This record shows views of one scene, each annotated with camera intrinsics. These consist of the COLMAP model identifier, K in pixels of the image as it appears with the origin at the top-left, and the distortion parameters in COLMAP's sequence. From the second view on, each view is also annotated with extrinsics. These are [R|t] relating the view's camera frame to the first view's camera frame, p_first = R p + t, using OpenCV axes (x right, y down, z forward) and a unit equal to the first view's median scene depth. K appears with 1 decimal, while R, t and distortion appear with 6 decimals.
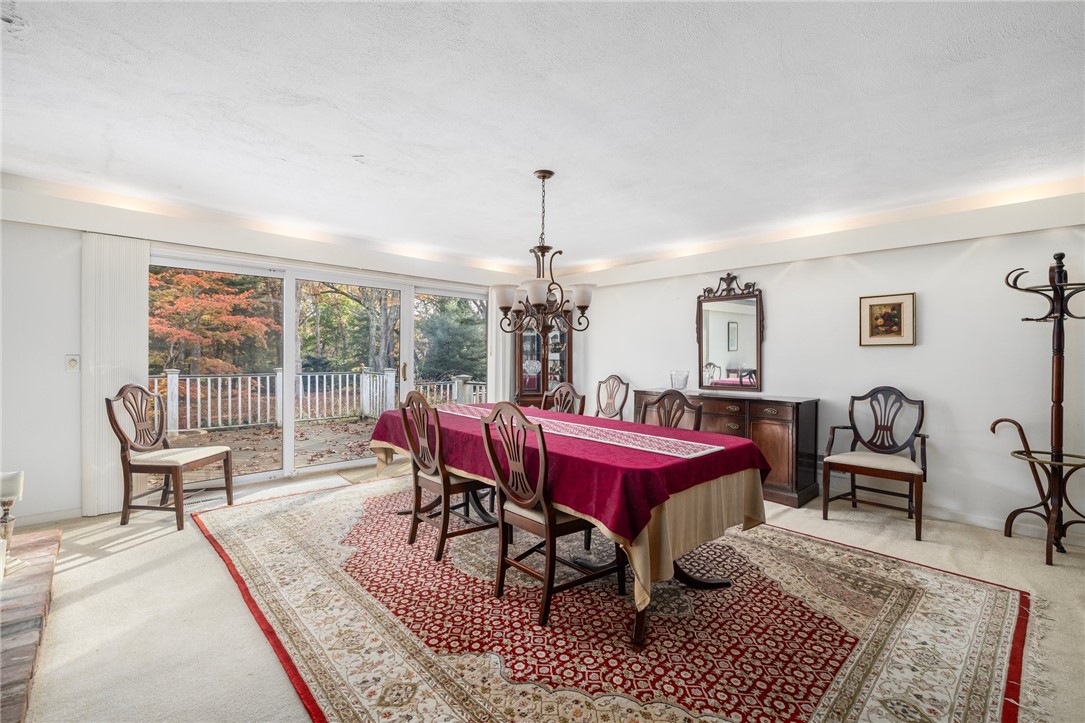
lens RADIAL K [[461.1, 0, 542.5], [0, 461.1, 361.5], [0, 0, 1]] dist [0.000003, -0.000027]
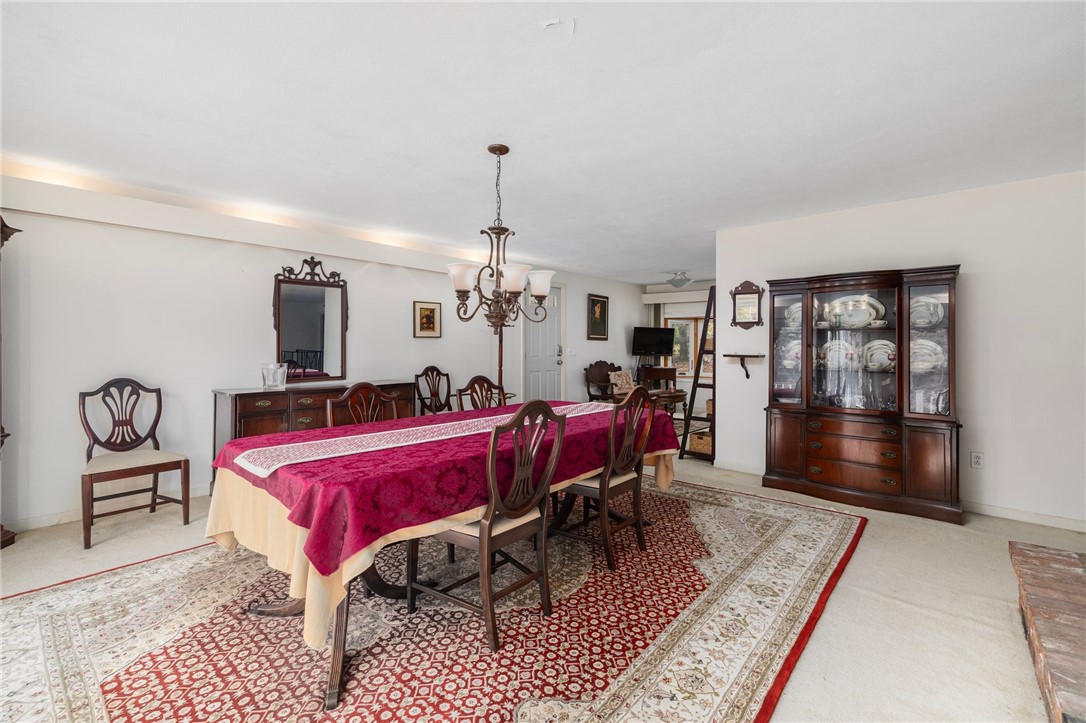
lens RADIAL K [[467.1, 0, 538.6], [0, 467.1, 346.6], [0, 0, 1]] dist [0.001115, 0.000174]
pose [[-0.088352, -0.008501, 0.996053, -0.737776], [0.010857, 0.999896, 0.009496, -0.016401], [-0.996030, 0.011653, -0.088250, 0.798009]]
